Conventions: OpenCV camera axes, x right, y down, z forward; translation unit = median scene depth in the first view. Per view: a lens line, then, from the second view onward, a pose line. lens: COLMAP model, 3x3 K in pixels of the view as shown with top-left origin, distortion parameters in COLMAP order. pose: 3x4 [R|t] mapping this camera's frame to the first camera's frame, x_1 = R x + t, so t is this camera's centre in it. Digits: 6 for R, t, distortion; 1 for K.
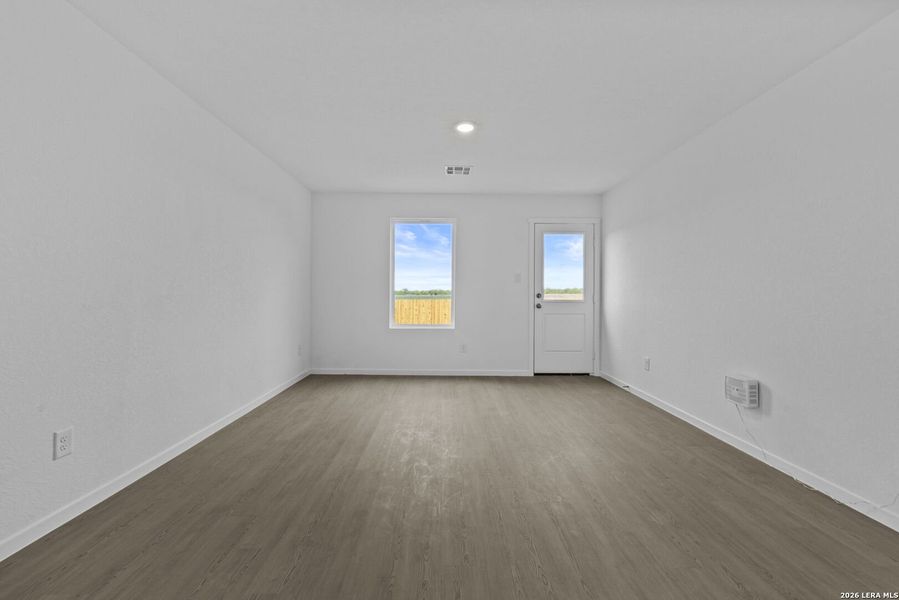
lens RADIAL K [[374.6, 0, 448.8], [0, 374.6, 292.3], [0, 0, 1]] dist [-0.000020, -0.000604]
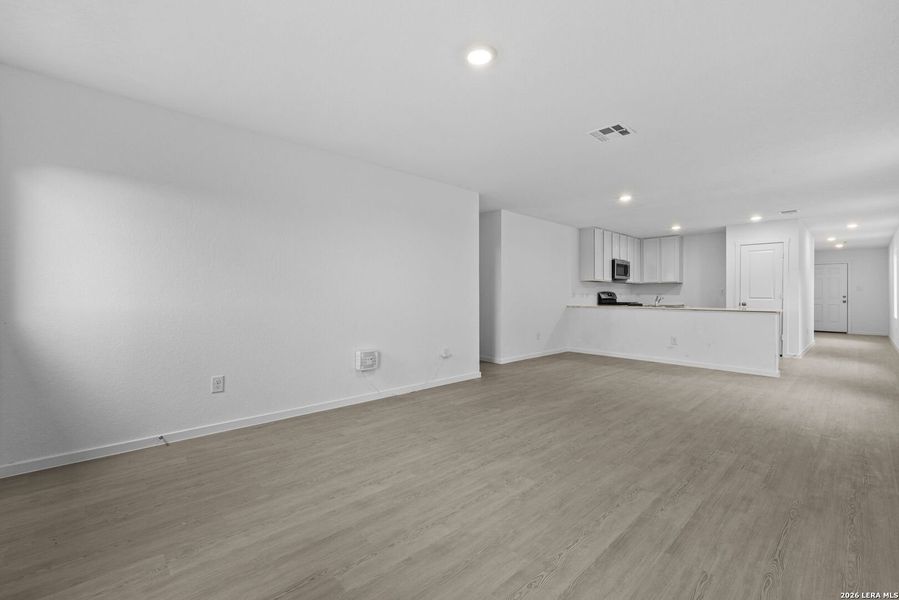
lens RADIAL K [[374.6, 0, 450.1], [0, 374.6, 297.2], [0, 0, 1]] dist [-0.000020, -0.000604]
pose [[-0.662507, -0.014310, 0.748919, -0.329276], [-0.012609, 0.999889, 0.007952, 0.004473], [-0.748950, -0.004174, -0.662614, 1.117378]]
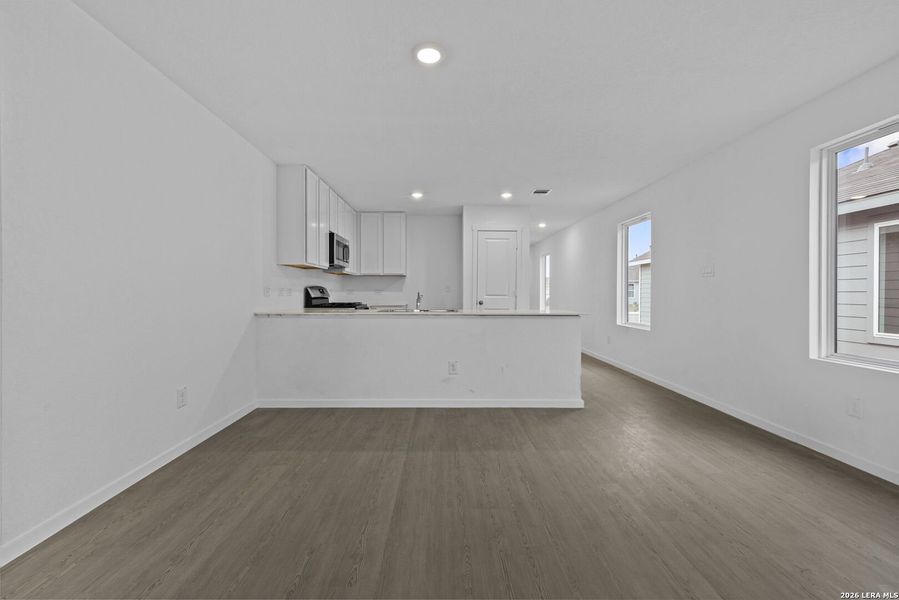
lens RADIAL K [[374.6, 0, 443.1], [0, 374.6, 279.9], [0, 0, 1]] dist [-0.000020, -0.000604]
pose [[-0.999938, -0.010863, 0.002407, 0.207652], [-0.010953, 0.999081, -0.041433, 0.005936], [-0.001955, -0.041457, -0.999138, 0.371900]]
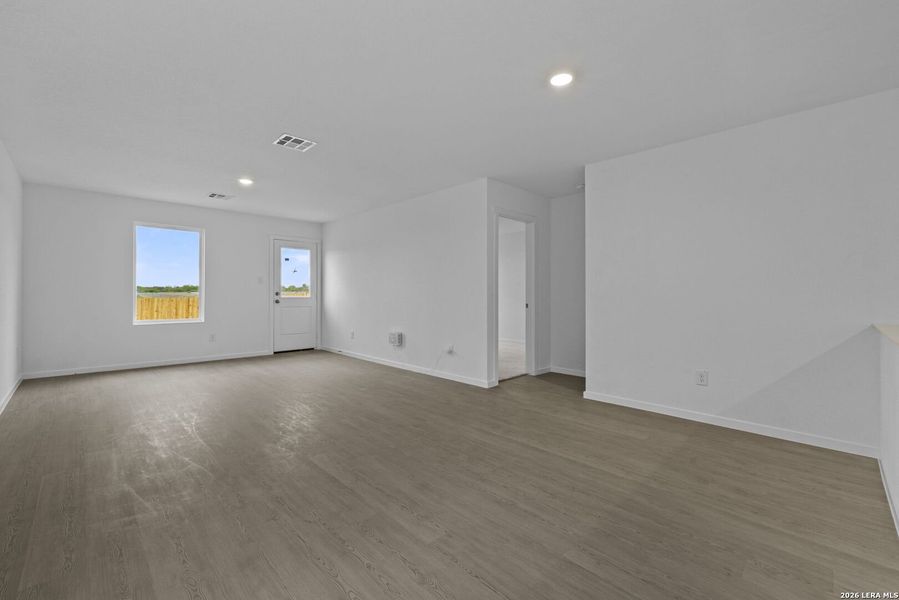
lens RADIAL K [[374.6, 0, 447.8], [0, 374.6, 295.1], [0, 0, 1]] dist [-0.000020, -0.000604]
pose [[0.720646, -0.004587, 0.693288, -0.298971], [-0.003552, 0.999941, 0.010307, -0.002436], [-0.693294, -0.009891, 0.720587, -0.463495]]
